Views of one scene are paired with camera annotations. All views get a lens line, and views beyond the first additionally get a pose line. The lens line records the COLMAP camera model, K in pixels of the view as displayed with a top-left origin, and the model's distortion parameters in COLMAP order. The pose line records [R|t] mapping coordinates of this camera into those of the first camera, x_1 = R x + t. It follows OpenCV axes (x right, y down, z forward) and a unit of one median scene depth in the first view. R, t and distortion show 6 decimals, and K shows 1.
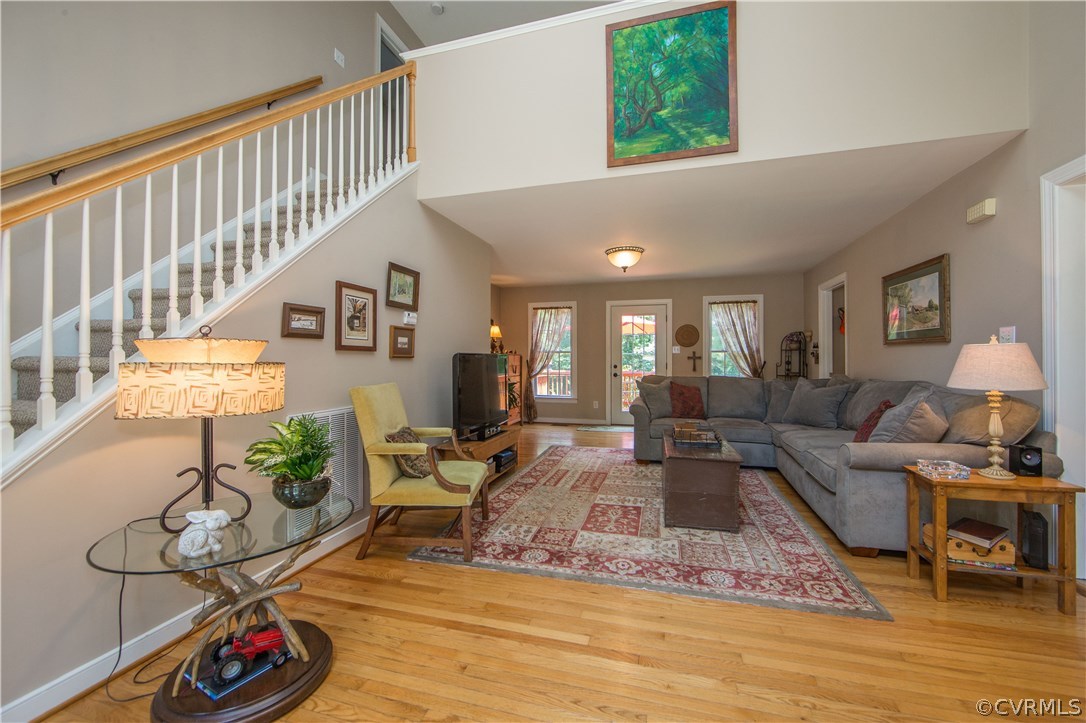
lens RADIAL K [[428.4, 0, 545.6], [0, 428.4, 356.3], [0, 0, 1]] dist [-0.009739, 0.000378]
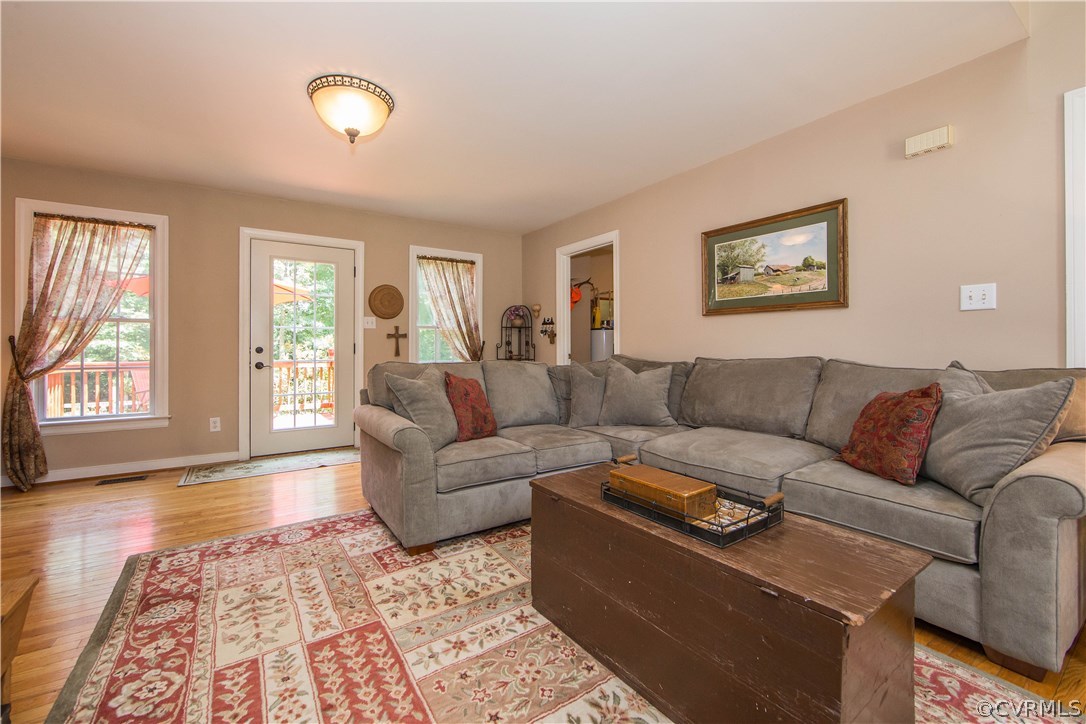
lens RADIAL K [[443.0, 0, 526.3], [0, 443.0, 343.6], [0, 0, 1]] dist [-0.011732, 0.001255]
pose [[0.656598, 0.004567, 0.754227, -0.093184], [-0.002610, 0.999989, -0.003783, 0.042176], [-0.754236, 0.000516, 0.656603, 0.947770]]
